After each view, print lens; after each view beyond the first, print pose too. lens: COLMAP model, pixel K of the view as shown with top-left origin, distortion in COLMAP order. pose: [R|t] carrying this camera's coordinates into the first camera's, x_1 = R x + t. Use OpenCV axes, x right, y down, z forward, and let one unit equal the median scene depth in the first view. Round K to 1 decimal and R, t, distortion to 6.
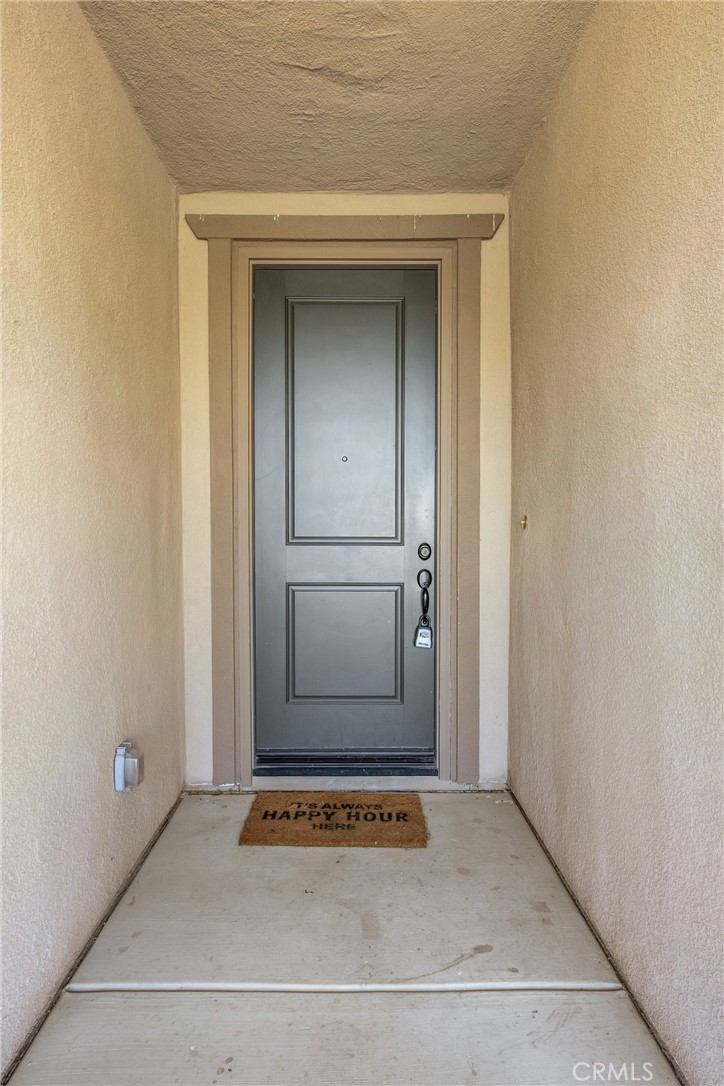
lens RADIAL K [[617.5, 0, 362.0], [0, 617.5, 543.0], [0, 0, 1]] dist [0.001409, 0.000437]
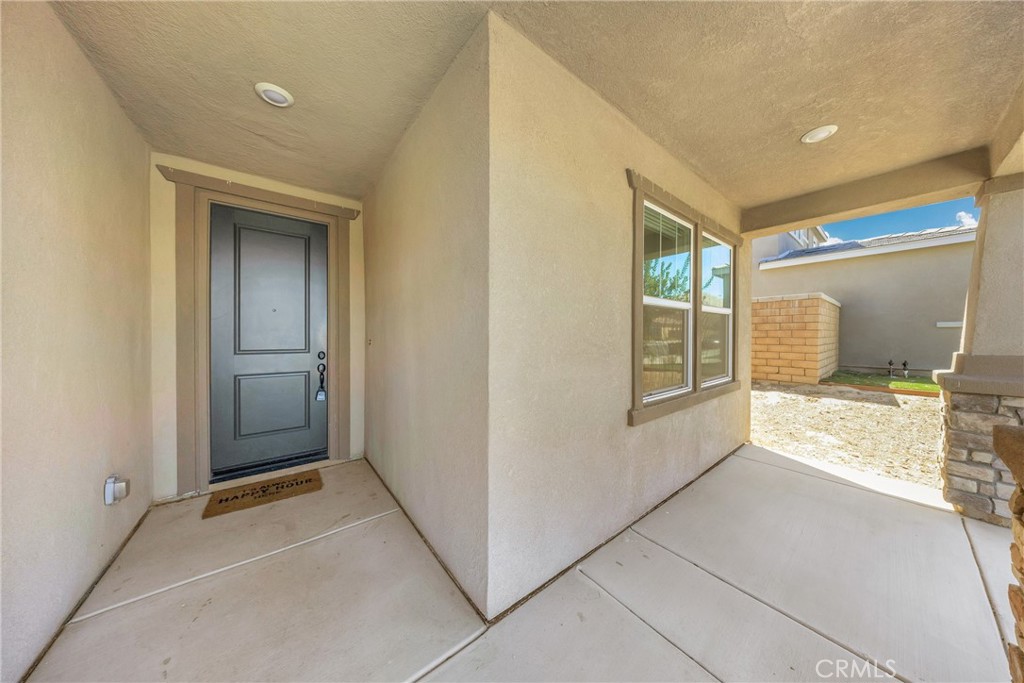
lens RADIAL K [[312.3, 0, 518.3], [0, 312.3, 335.2], [0, 0, 1]] dist [-0.000989, 0.000117]
pose [[0.800032, -0.000565, 0.599957, -0.002155], [0.019042, 0.999520, -0.024450, -0.017904], [-0.599655, 0.030985, 0.799659, -0.290078]]
